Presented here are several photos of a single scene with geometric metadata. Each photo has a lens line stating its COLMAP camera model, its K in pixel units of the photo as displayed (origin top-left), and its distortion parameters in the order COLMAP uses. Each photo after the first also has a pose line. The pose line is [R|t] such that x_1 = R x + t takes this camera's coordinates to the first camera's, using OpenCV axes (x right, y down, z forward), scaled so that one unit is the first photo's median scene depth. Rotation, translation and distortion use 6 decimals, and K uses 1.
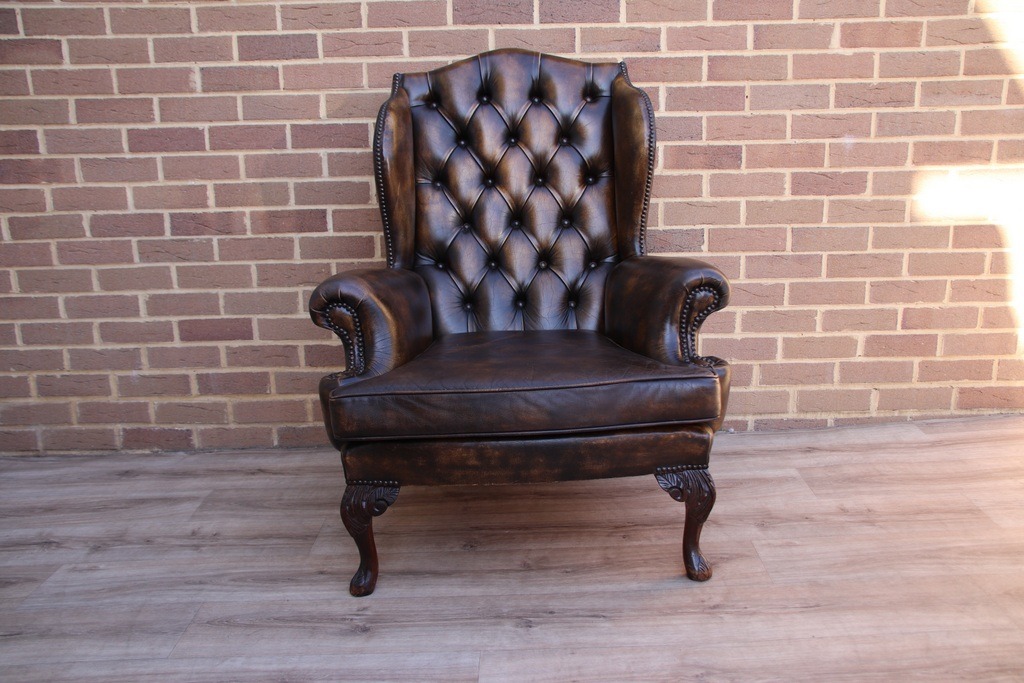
lens RADIAL K [[980.5, 0, 518.4], [0, 980.5, 352.9], [0, 0, 1]] dist [-0.102414, 0.223645]
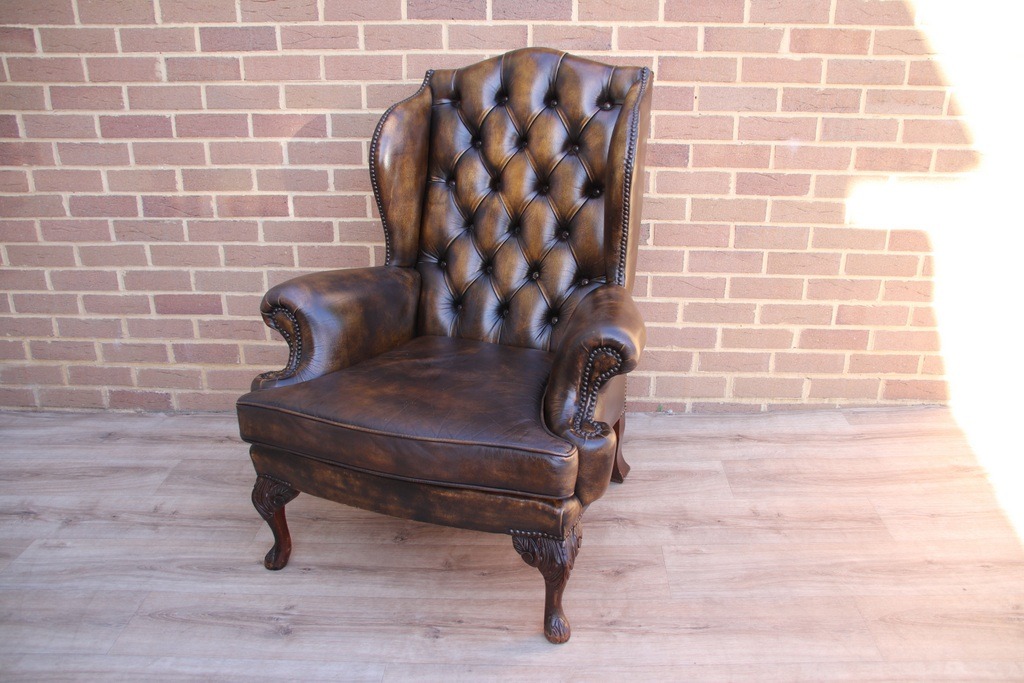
lens RADIAL K [[887.7, 0, 525.2], [0, 887.7, 348.3], [0, 0, 1]] dist [-0.144571, 0.165127]
pose [[0.999302, 0.031830, -0.019537, 0.082332], [-0.029073, 0.991342, 0.128043, -0.114270], [0.023443, -0.127385, 0.991576, 0.055582]]
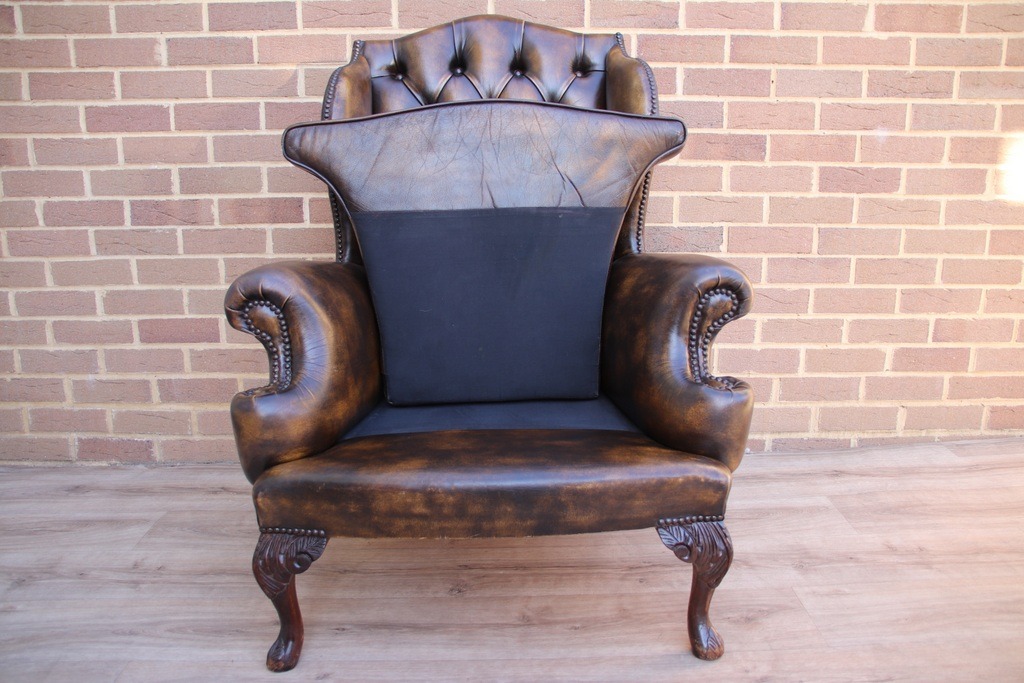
lens RADIAL K [[872.8, 0, 515.3], [0, 872.8, 351.9], [0, 0, 1]] dist [-0.150944, 0.157170]
pose [[0.999767, 0.015257, 0.015255, -0.012120], [-0.015037, 0.999783, -0.014389, 0.002643], [-0.015472, 0.014156, 0.999780, 0.212125]]
